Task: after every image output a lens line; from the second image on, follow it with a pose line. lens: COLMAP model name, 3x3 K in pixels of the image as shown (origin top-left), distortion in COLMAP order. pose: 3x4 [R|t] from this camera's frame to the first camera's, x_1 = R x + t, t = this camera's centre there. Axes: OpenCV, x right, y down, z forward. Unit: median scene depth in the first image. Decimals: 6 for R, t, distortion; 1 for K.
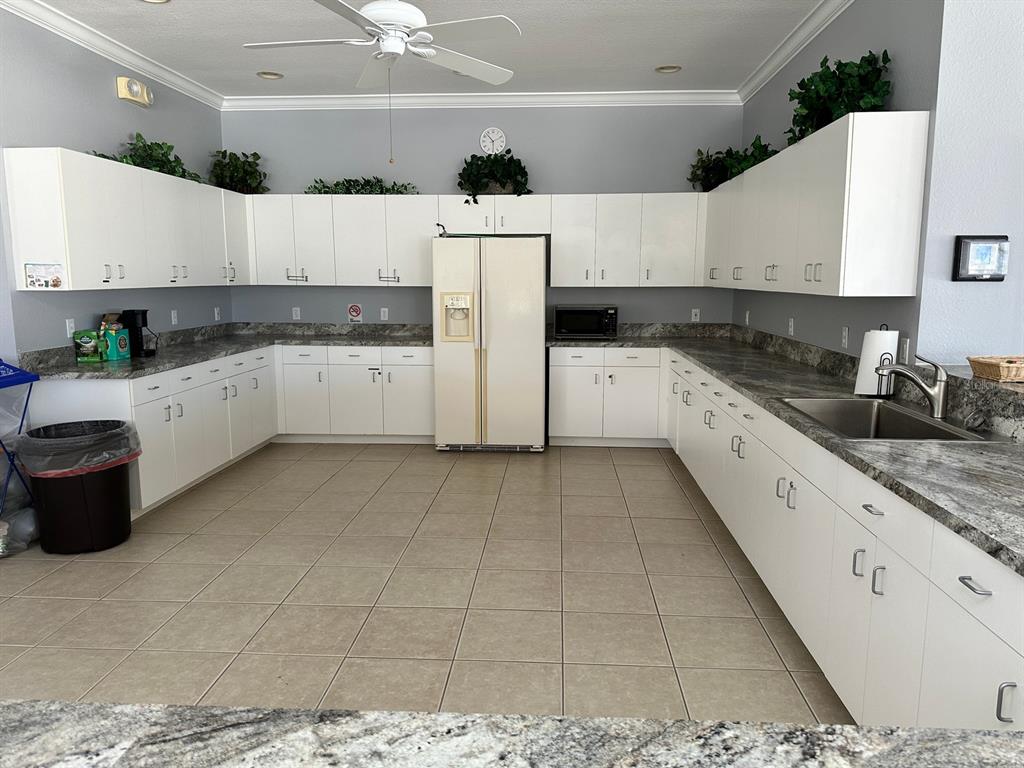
lens RADIAL K [[727.5, 0, 512.0], [0, 727.5, 384.0], [0, 0, 1]] dist [-0.009569, -0.004203]
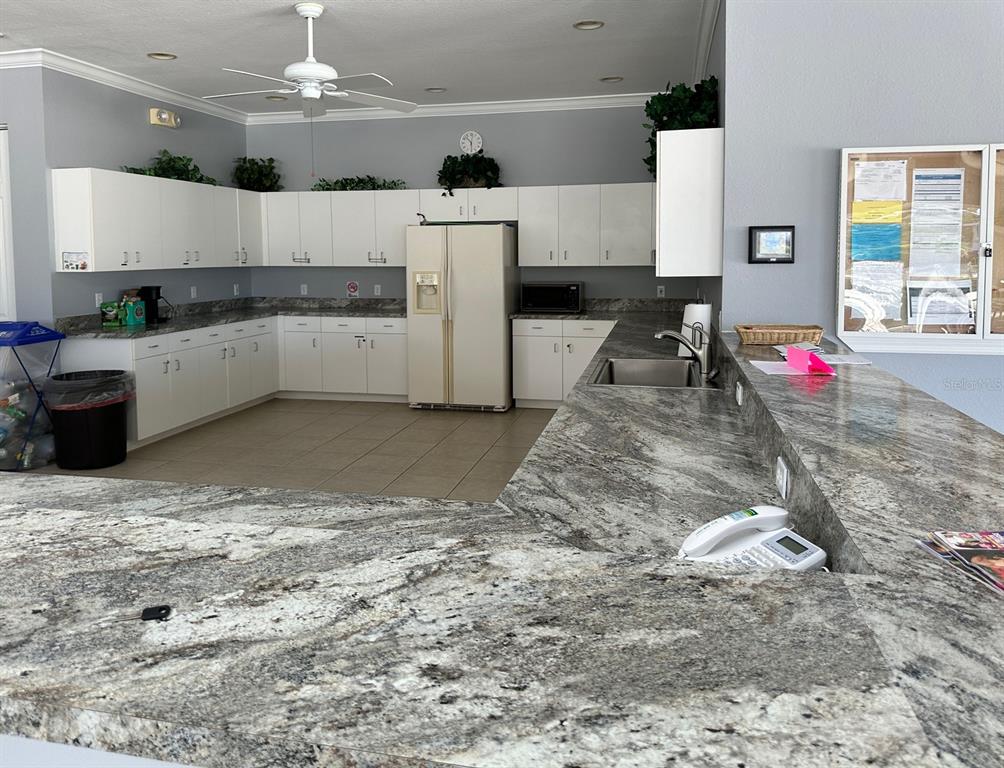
lens RADIAL K [[737.6, 0, 505.2], [0, 737.6, 296.3], [0, 0, 1]] dist [0.008674, 0.000592]
pose [[0.990366, 0.002383, -0.138456, 0.211707], [-0.014578, 0.996090, -0.087133, 0.015191], [0.137707, 0.088312, 0.986528, -0.151937]]
